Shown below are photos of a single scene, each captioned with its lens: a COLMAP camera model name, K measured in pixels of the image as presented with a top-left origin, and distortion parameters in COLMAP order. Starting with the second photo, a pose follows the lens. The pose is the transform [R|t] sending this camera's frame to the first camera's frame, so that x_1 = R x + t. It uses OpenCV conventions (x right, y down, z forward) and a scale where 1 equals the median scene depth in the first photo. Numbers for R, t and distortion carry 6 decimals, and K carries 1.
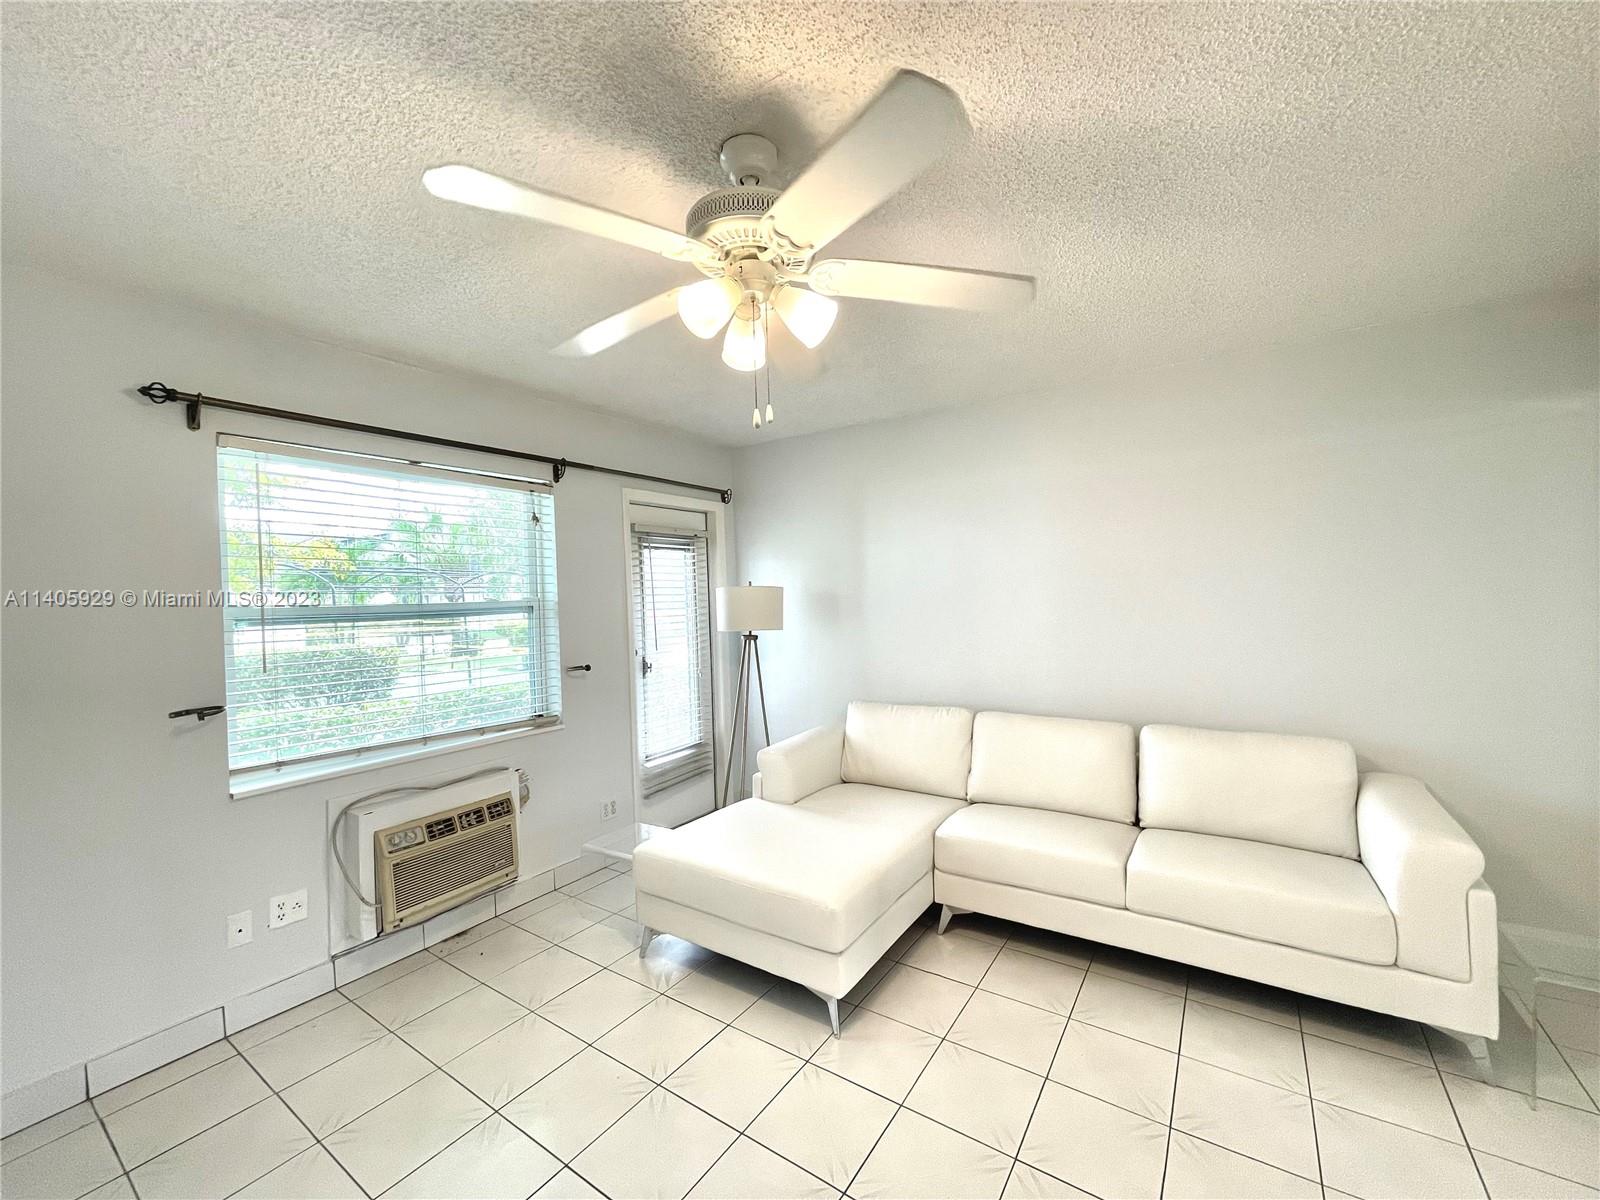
lens RADIAL K [[643.3, 0, 799.3], [0, 643.3, 604.6], [0, 0, 1]] dist [-0.004459, -0.000357]
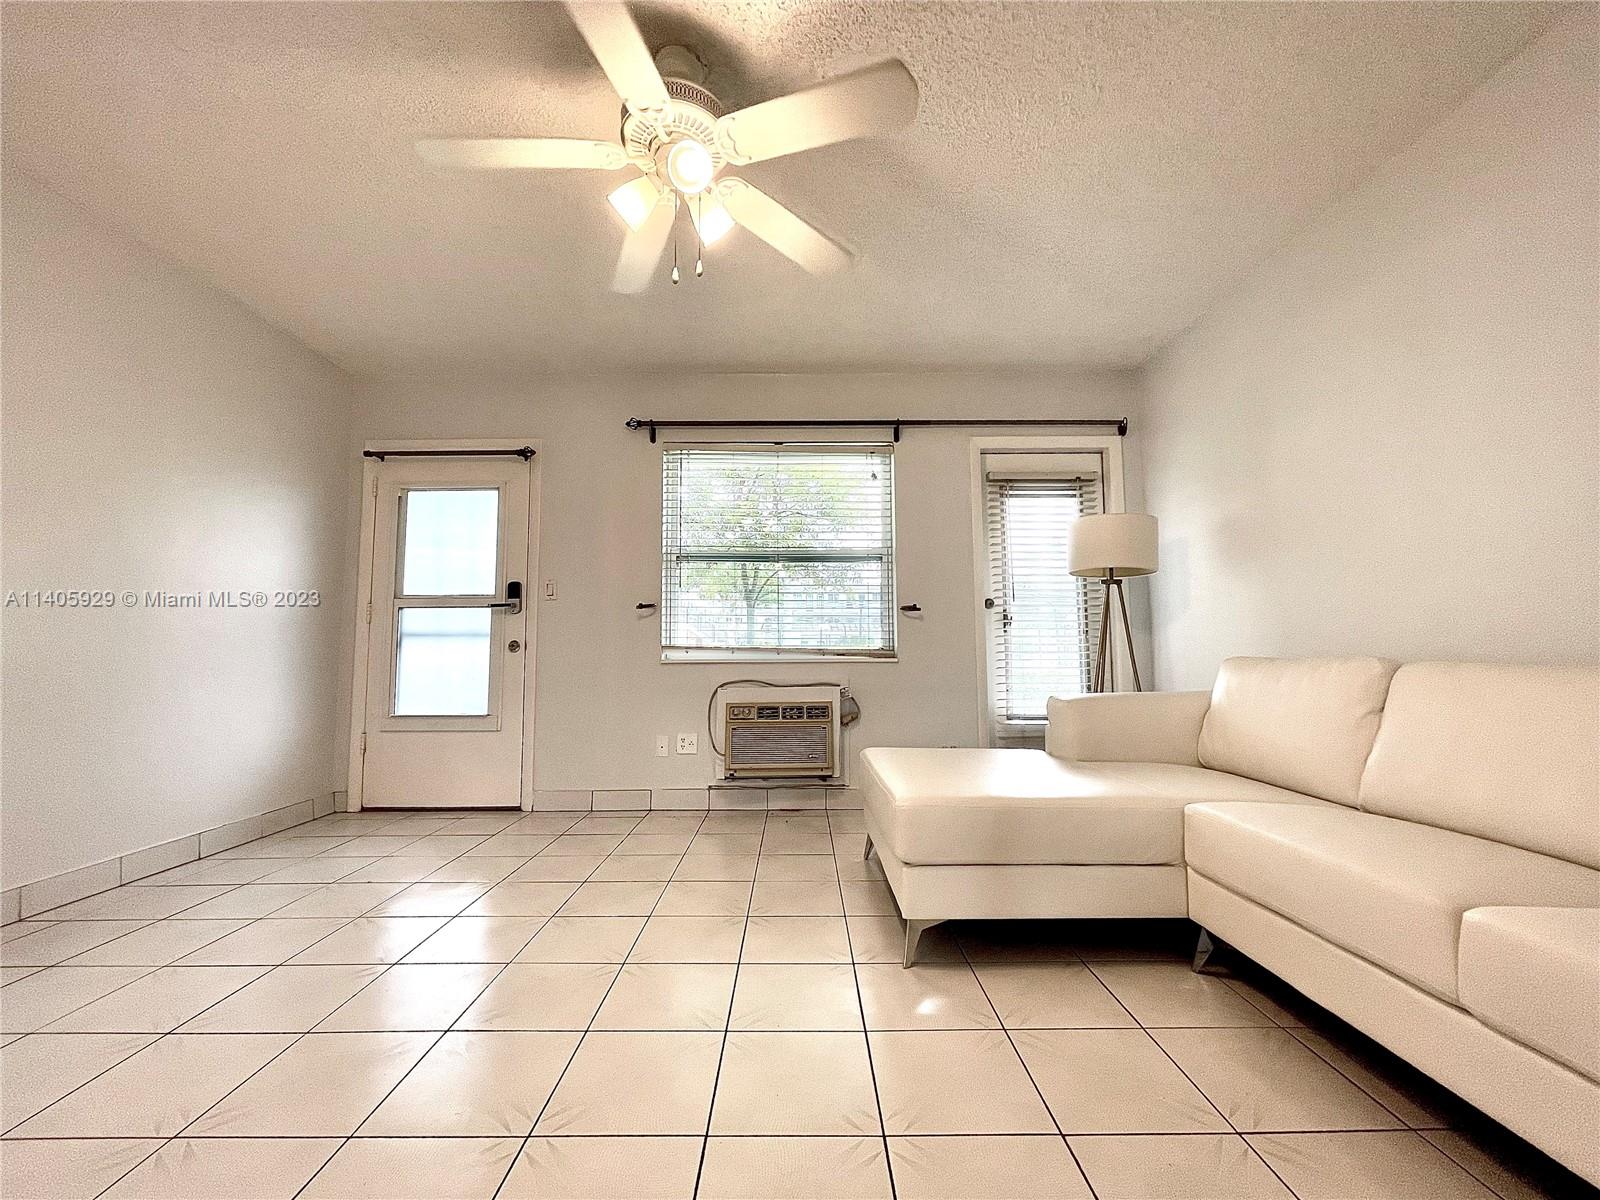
lens RADIAL K [[643.3, 0, 799.3], [0, 643.3, 604.6], [0, 0, 1]] dist [-0.004459, -0.000357]
pose [[0.564329, -0.033245, -0.824880, 0.504259], [-0.024748, 0.998058, -0.057156, 0.185193], [0.825179, 0.052669, 0.562410, 0.283517]]
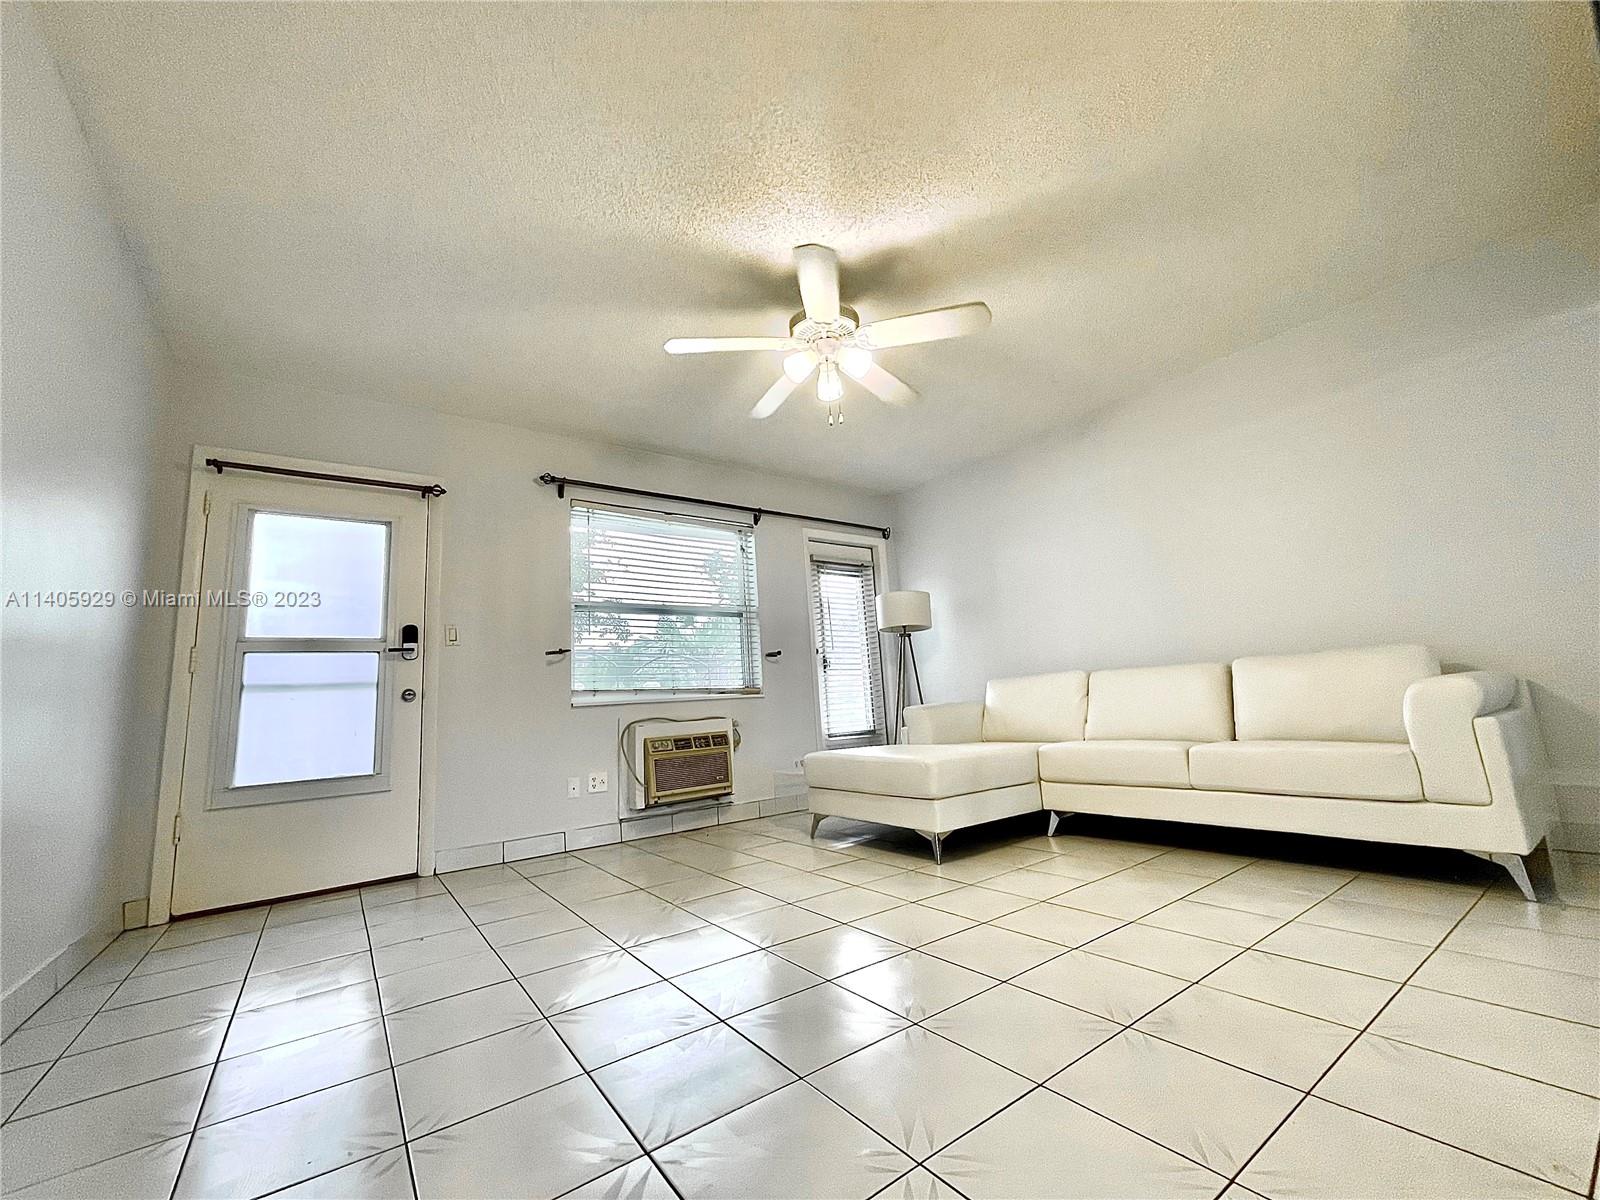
lens RADIAL K [[643.3, 0, 799.3], [0, 643.3, 604.6], [0, 0, 1]] dist [-0.004459, -0.000357]
pose [[0.939556, -0.080474, -0.332803, 0.201956], [0.027638, 0.986641, -0.160548, 0.251981], [0.341277, 0.141645, 0.929229, -0.314869]]
